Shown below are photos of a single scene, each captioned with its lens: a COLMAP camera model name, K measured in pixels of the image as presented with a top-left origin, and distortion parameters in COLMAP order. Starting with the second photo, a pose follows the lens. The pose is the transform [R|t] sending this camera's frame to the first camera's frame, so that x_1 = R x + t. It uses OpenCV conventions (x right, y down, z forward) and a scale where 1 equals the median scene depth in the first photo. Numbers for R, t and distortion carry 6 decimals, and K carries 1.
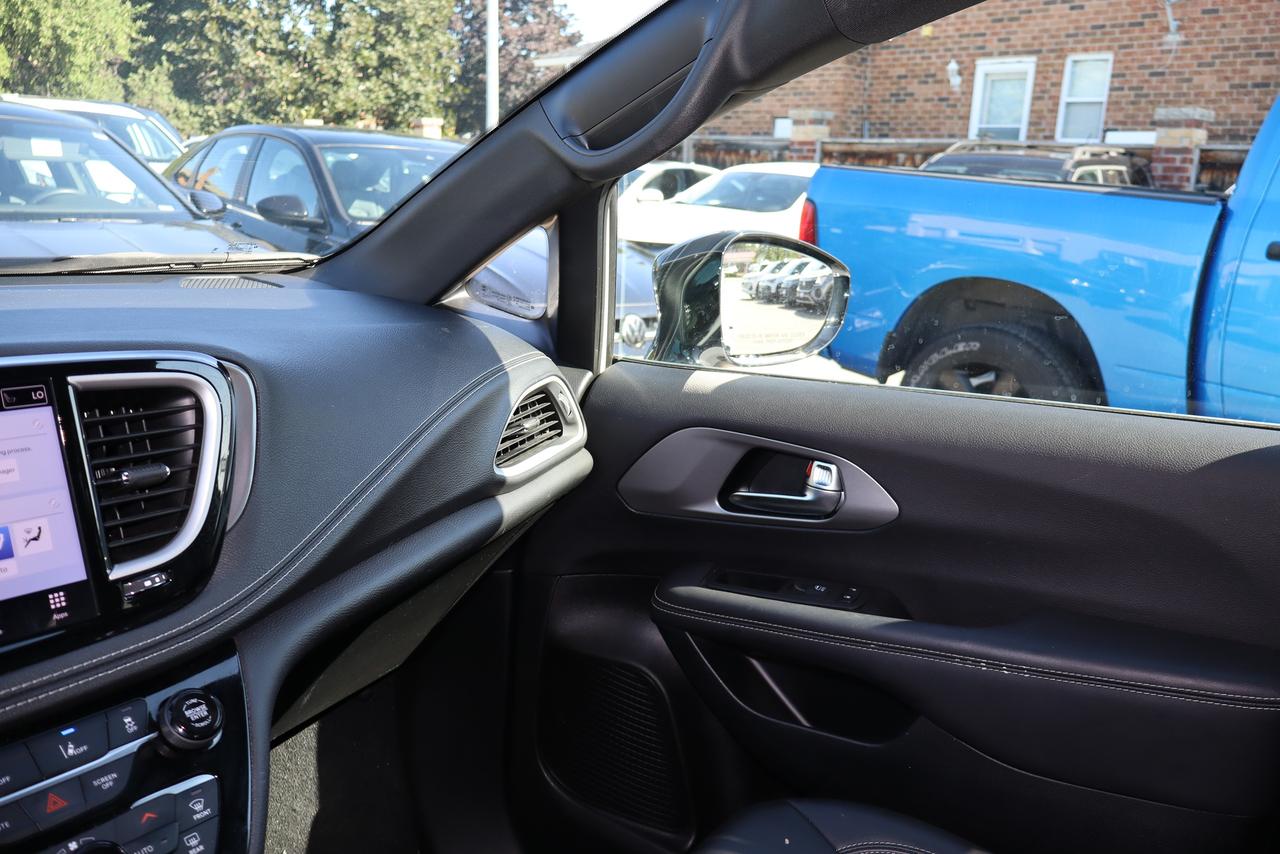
lens RADIAL K [[1053.0, 0, 640.0], [0, 1053.0, 427.0], [0, 0, 1]] dist [-0.014544, -0.011080]
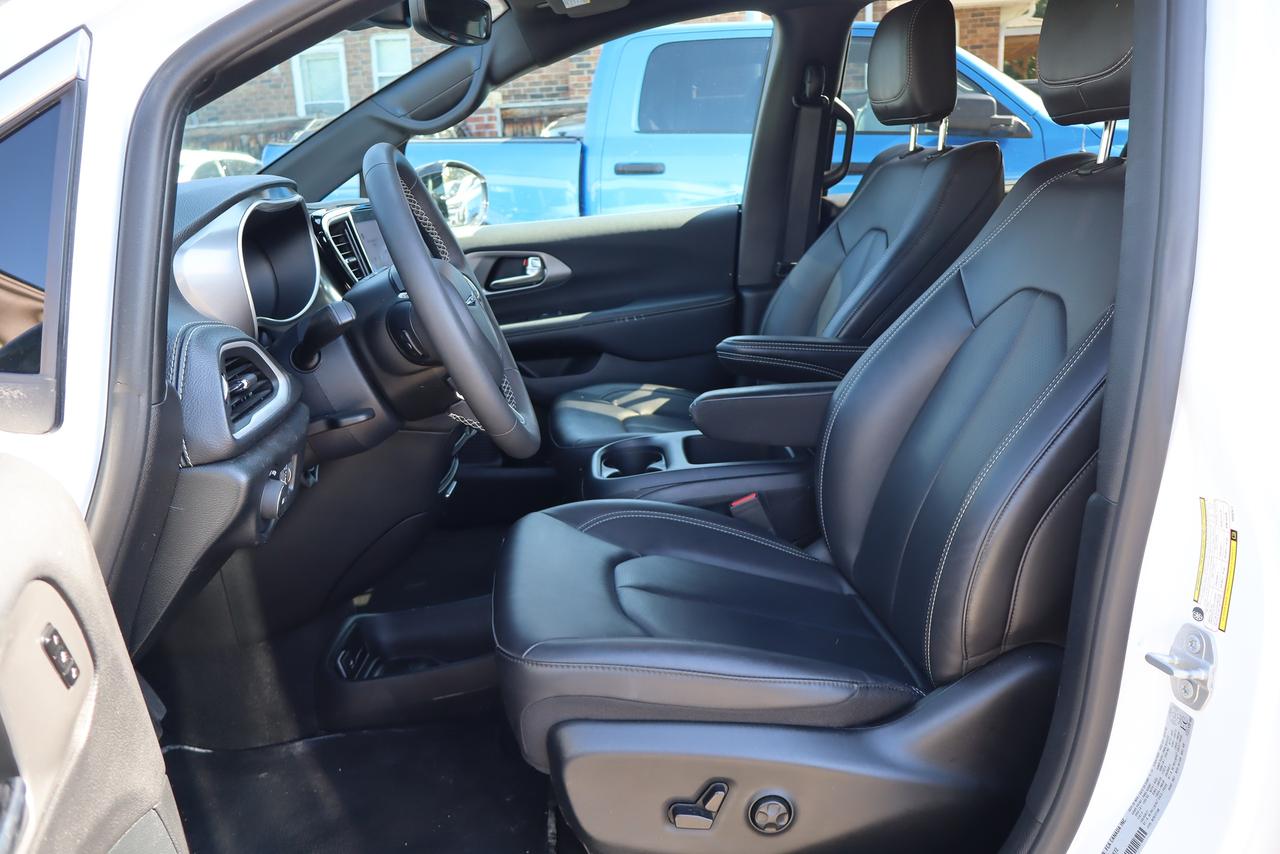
lens RADIAL K [[1053.0, 0, 640.0], [0, 1053.0, 427.0], [0, 0, 1]] dist [-0.014544, -0.011080]
pose [[0.798992, -0.237844, 0.552306, -0.091207], [0.226755, 0.969821, 0.089608, 0.022447], [-0.556951, 0.053642, 0.828812, -0.087688]]
